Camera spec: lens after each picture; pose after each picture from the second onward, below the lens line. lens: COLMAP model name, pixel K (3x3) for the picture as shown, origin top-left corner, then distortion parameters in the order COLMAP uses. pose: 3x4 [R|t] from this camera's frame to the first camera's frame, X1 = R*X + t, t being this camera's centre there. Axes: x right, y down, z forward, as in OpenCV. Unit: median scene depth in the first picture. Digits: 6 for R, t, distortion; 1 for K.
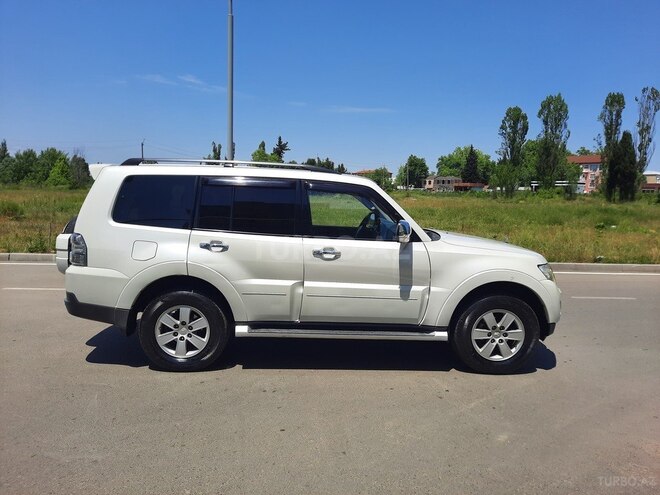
lens RADIAL K [[483.4, 0, 321.4], [0, 483.4, 246.9], [0, 0, 1]] dist [0.047577, -0.046562]
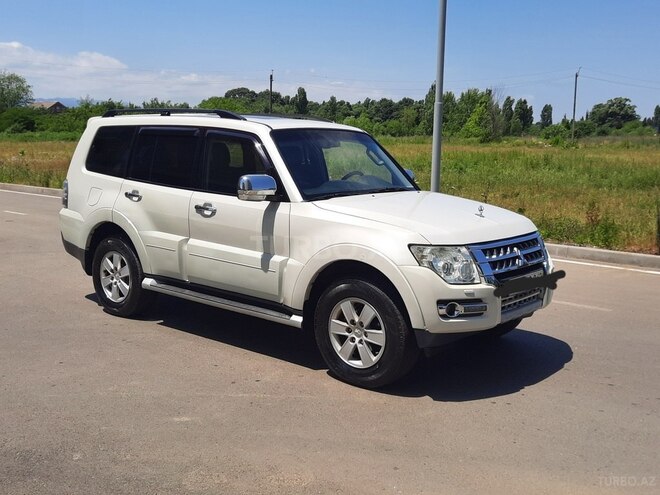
lens RADIAL K [[711.3, 0, 317.6], [0, 711.3, 247.7], [0, 0, 1]] dist [0.070450, -0.112407]
pose [[0.740756, 0.091856, -0.665464, 1.043550], [-0.072431, 0.995754, 0.056821, -0.005667], [0.667858, 0.006109, 0.744264, 0.151158]]
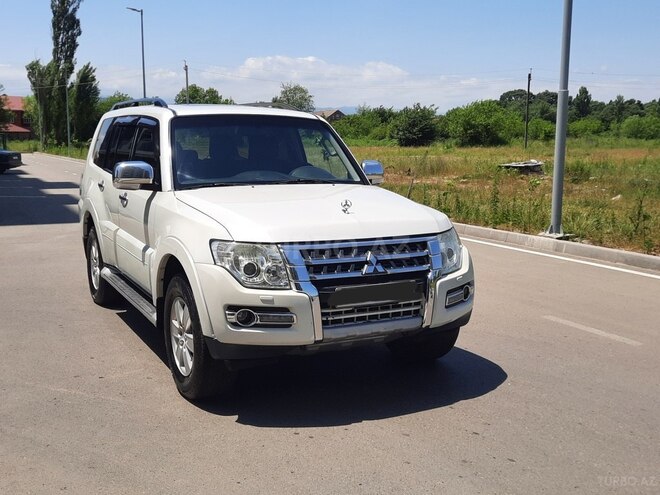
lens RADIAL K [[711.3, 0, 317.6], [0, 711.3, 247.7], [0, 0, 1]] dist [0.070450, -0.112407]
pose [[0.438640, 0.116283, -0.891108, 1.323065], [-0.095495, 0.992010, 0.082444, -0.038885], [0.893575, 0.048933, 0.446239, 0.730308]]
